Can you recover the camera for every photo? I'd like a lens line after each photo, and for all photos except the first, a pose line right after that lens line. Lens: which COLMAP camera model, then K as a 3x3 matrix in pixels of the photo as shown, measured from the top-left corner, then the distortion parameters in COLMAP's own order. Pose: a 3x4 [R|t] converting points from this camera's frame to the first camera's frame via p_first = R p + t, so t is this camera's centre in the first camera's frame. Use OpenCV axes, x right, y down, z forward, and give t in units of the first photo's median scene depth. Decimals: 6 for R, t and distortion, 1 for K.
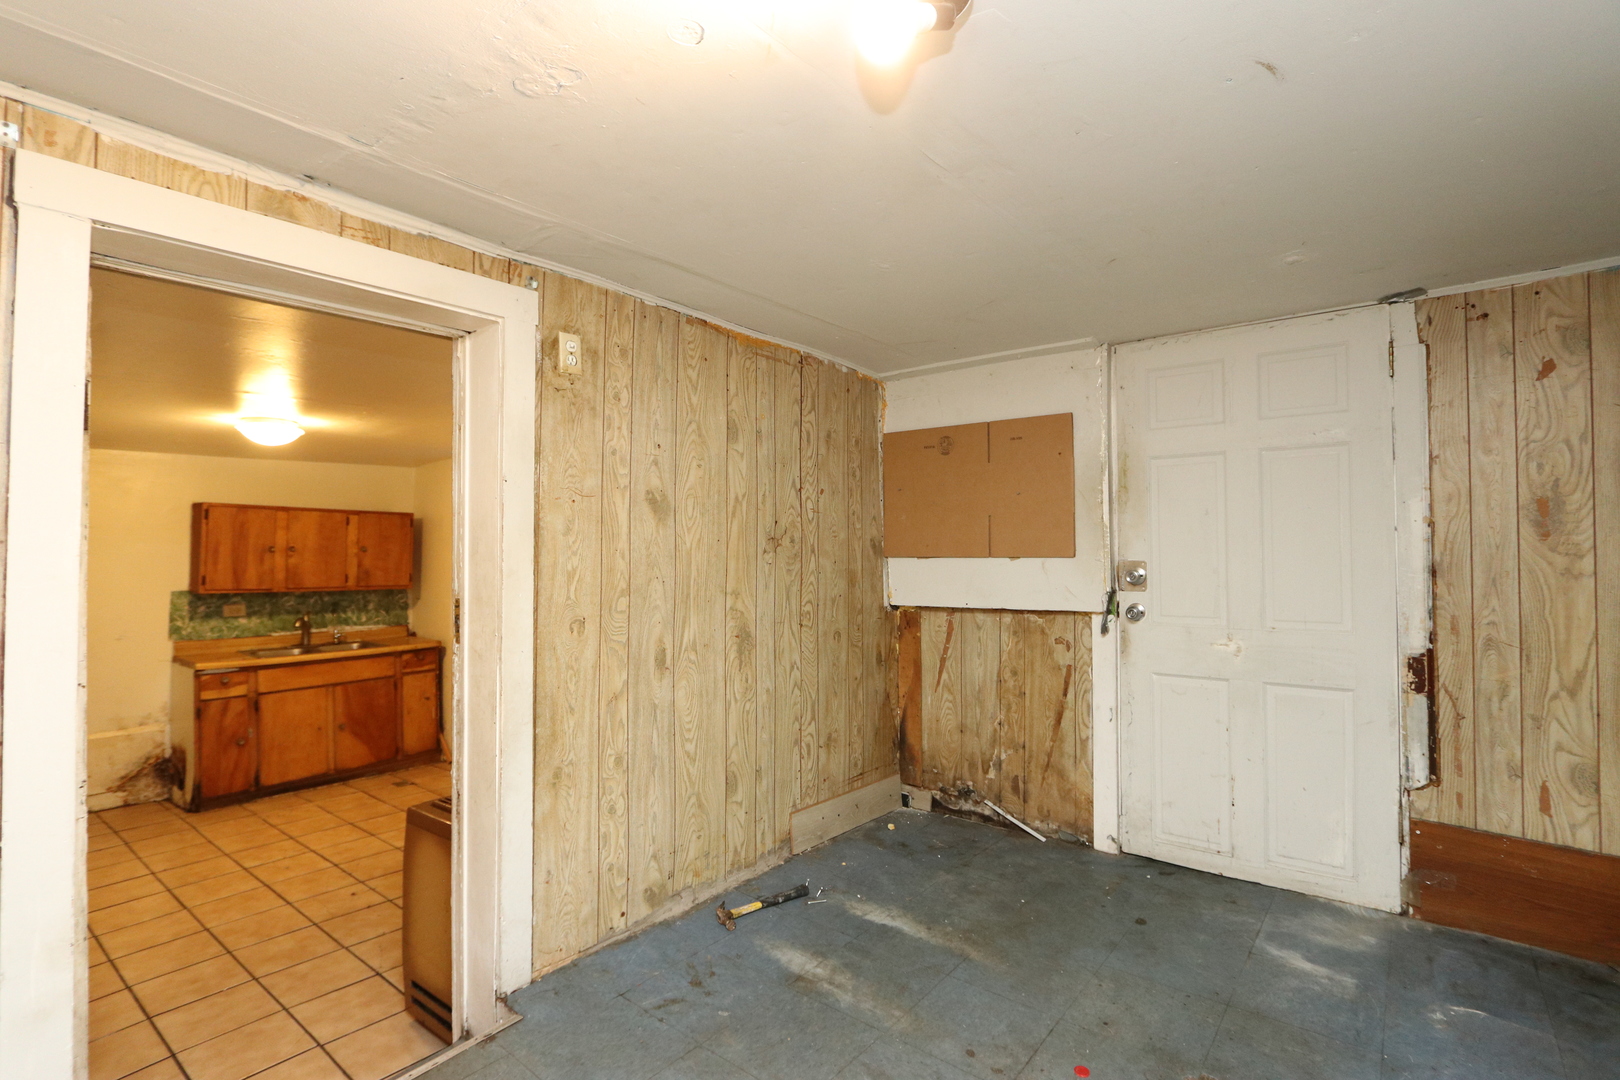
lens RADIAL K [[754.4, 0, 807.2], [0, 754.4, 535.2], [0, 0, 1]] dist [-0.013217, -0.000103]
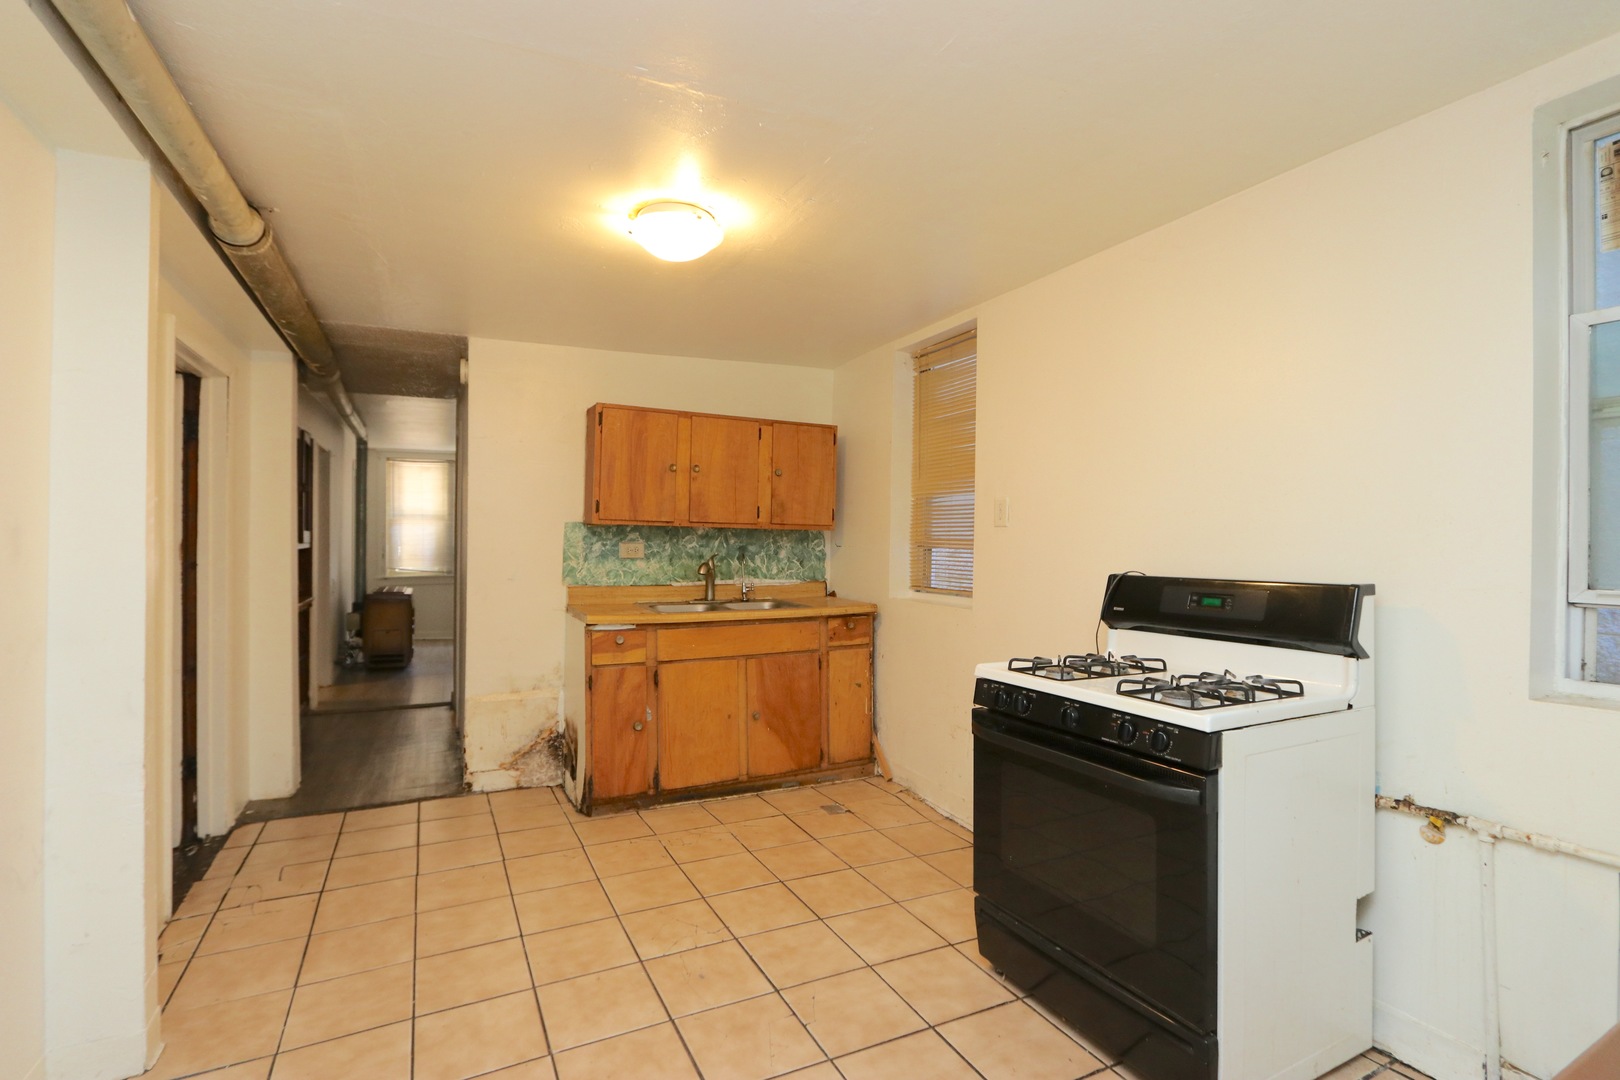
lens RADIAL K [[754.4, 0, 807.6], [0, 754.4, 539.1], [0, 0, 1]] dist [-0.013217, -0.000103]
pose [[0.908255, 0.015663, -0.418125, -0.282726], [-0.004793, 0.999623, 0.027034, 0.068836], [0.418391, -0.022550, 0.907987, 0.379527]]
